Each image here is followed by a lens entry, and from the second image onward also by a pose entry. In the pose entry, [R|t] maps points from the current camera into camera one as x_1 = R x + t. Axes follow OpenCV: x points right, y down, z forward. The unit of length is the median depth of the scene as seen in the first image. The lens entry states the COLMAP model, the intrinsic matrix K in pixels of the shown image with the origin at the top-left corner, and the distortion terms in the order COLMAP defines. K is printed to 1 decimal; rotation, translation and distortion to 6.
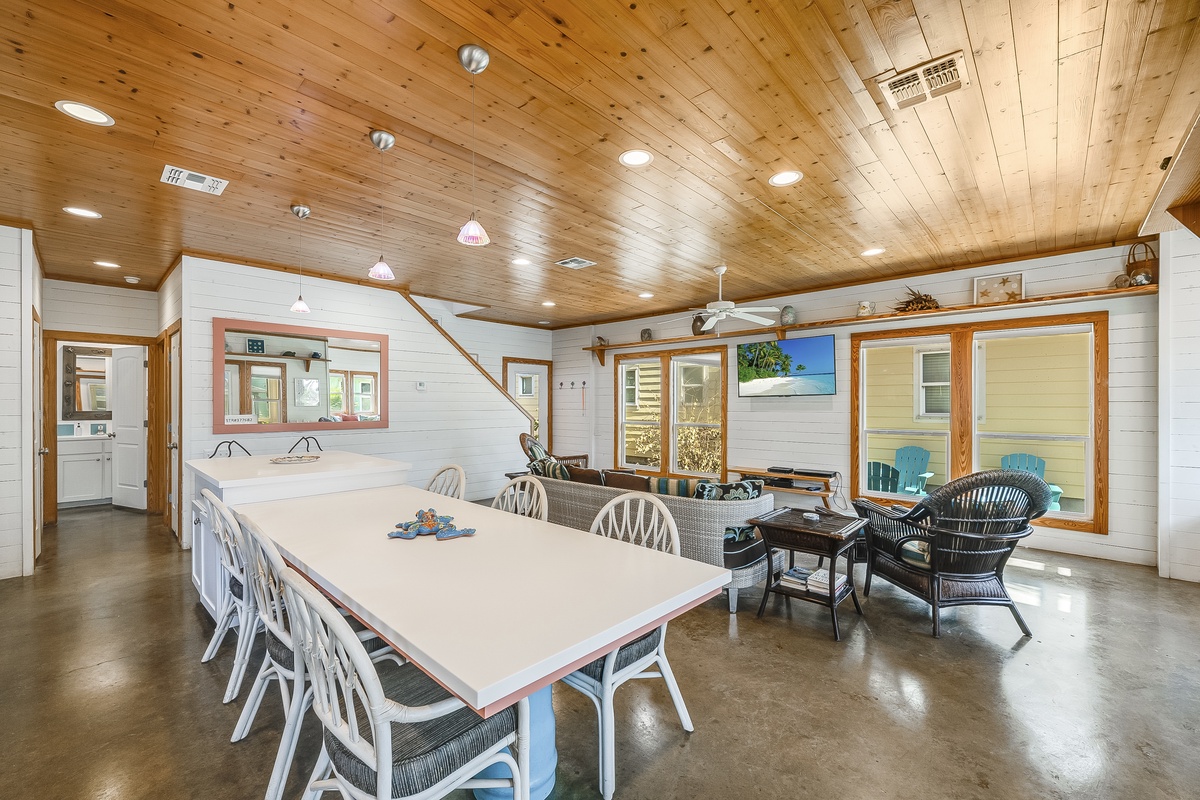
lens RADIAL K [[492.5, 0, 598.4], [0, 492.5, 397.1], [0, 0, 1]] dist [-0.004309, -0.000213]
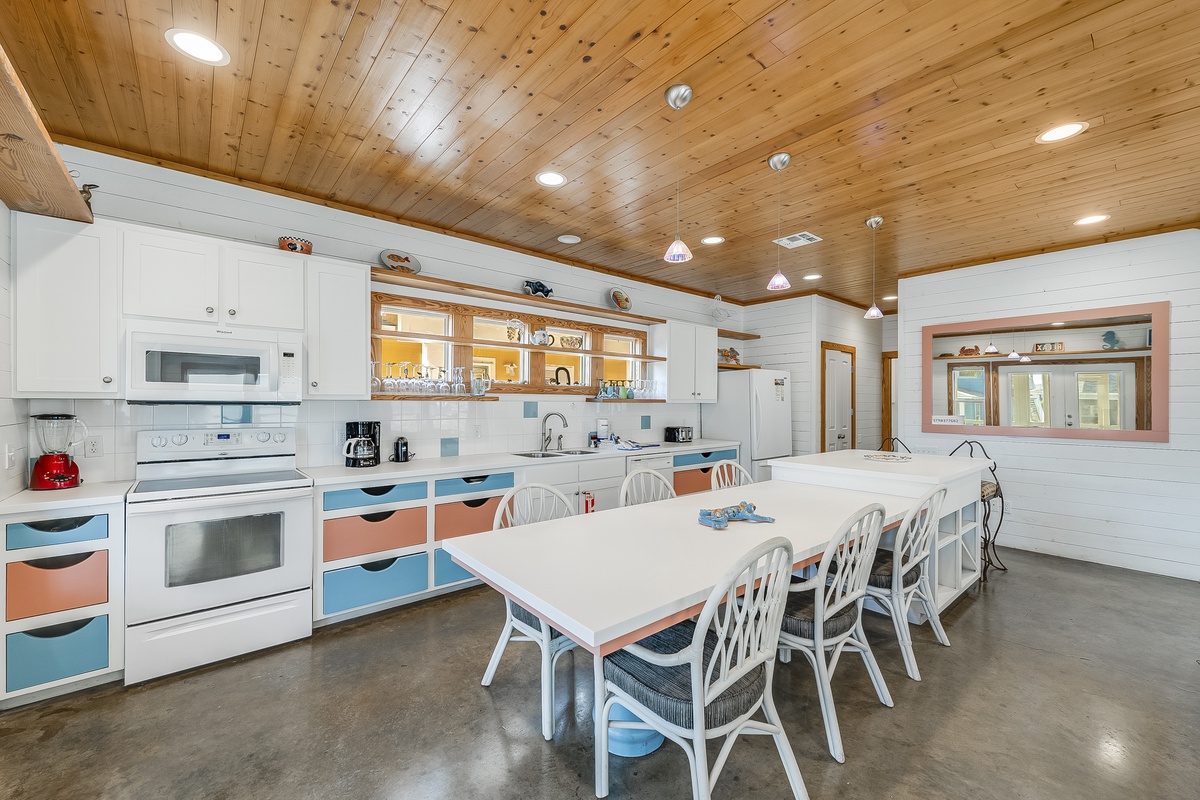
lens RADIAL K [[472.8, 0, 599.2], [0, 472.8, 402.2], [0, 0, 1]] dist [0.001890, -0.000109]
pose [[-0.109743, -0.002381, -0.993957, 0.353429], [0.011584, 0.999926, -0.003674, 0.003125], [0.993893, -0.011917, -0.109707, 0.394871]]
